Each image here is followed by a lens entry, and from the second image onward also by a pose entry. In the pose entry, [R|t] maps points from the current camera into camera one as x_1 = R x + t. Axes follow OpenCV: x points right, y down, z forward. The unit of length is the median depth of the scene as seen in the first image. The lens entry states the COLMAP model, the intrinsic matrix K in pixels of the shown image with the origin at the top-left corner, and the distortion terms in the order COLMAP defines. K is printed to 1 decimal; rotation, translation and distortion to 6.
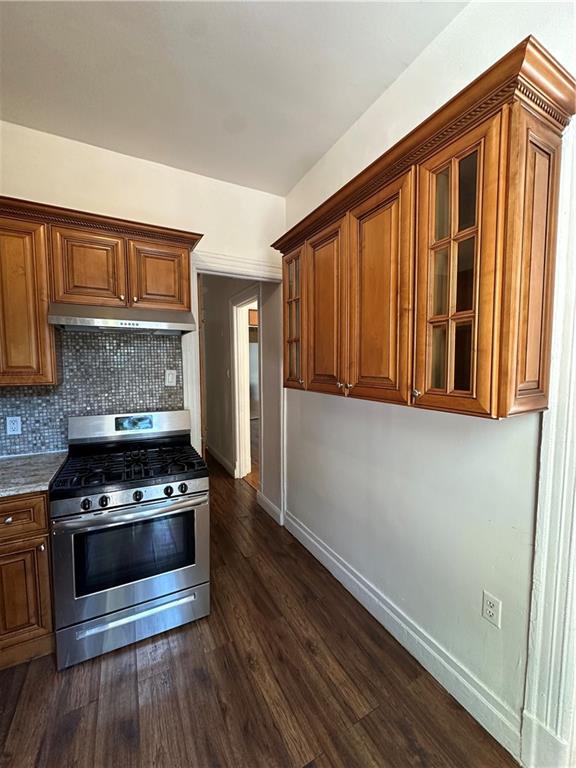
lens RADIAL K [[307.1, 0, 286.5], [0, 307.1, 384.9], [0, 0, 1]] dist [-0.009458, 0.001942]
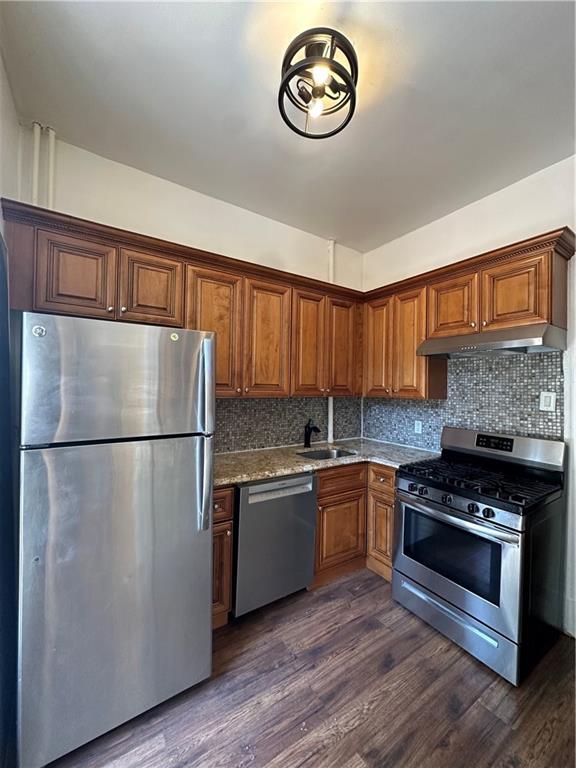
lens RADIAL K [[307.1, 0, 286.4], [0, 307.1, 384.7], [0, 0, 1]] dist [-0.009458, 0.001942]
pose [[0.082281, -0.006530, -0.996588, 0.507776], [-0.084643, 0.996320, -0.013516, 0.005045], [0.993008, 0.085466, 0.081425, 0.243503]]
